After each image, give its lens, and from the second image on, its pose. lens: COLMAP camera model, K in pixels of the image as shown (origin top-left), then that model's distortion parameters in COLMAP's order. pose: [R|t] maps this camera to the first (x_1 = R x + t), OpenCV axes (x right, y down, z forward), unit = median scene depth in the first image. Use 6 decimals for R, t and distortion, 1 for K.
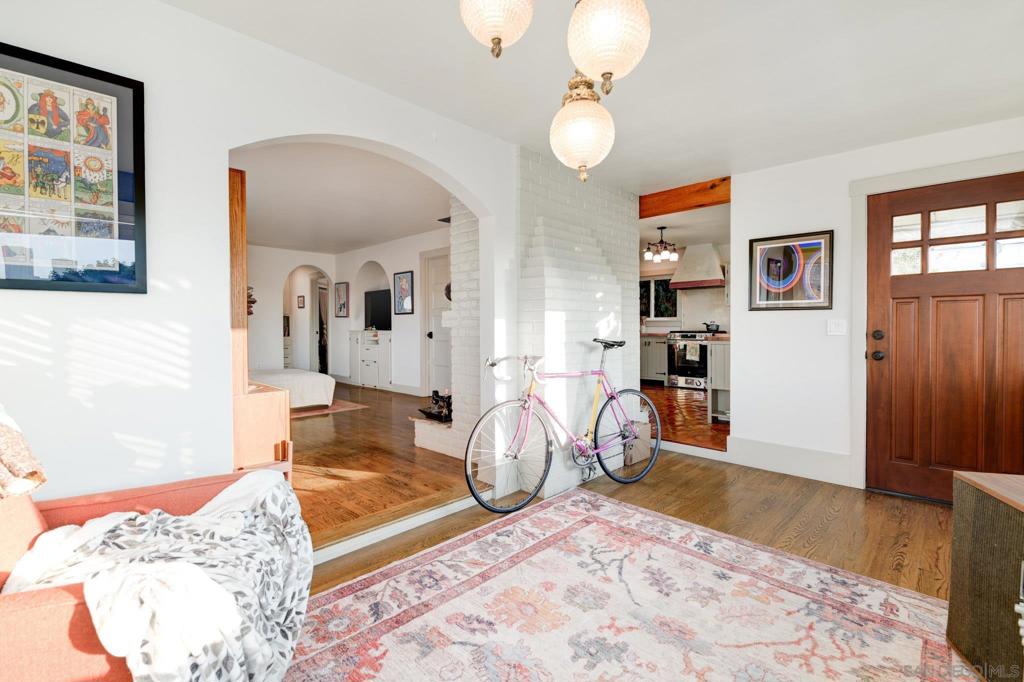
lens RADIAL K [[468.2, 0, 513.7], [0, 468.2, 332.1], [0, 0, 1]] dist [-0.003230, -0.000715]
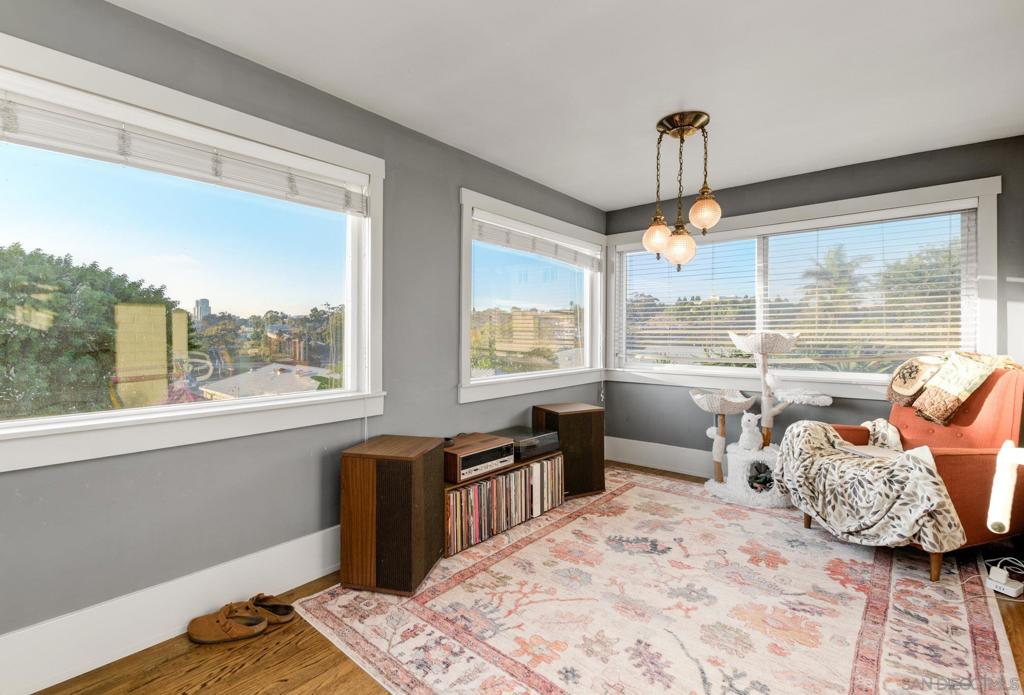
lens RADIAL K [[467.4, 0, 510.4], [0, 467.4, 339.8], [0, 0, 1]] dist [-0.001050, 0.000050]
pose [[-0.996956, -0.004873, -0.077820, 0.661420], [-0.007547, 0.999390, 0.034095, -0.042744], [0.077606, 0.034578, -0.996384, 1.894309]]
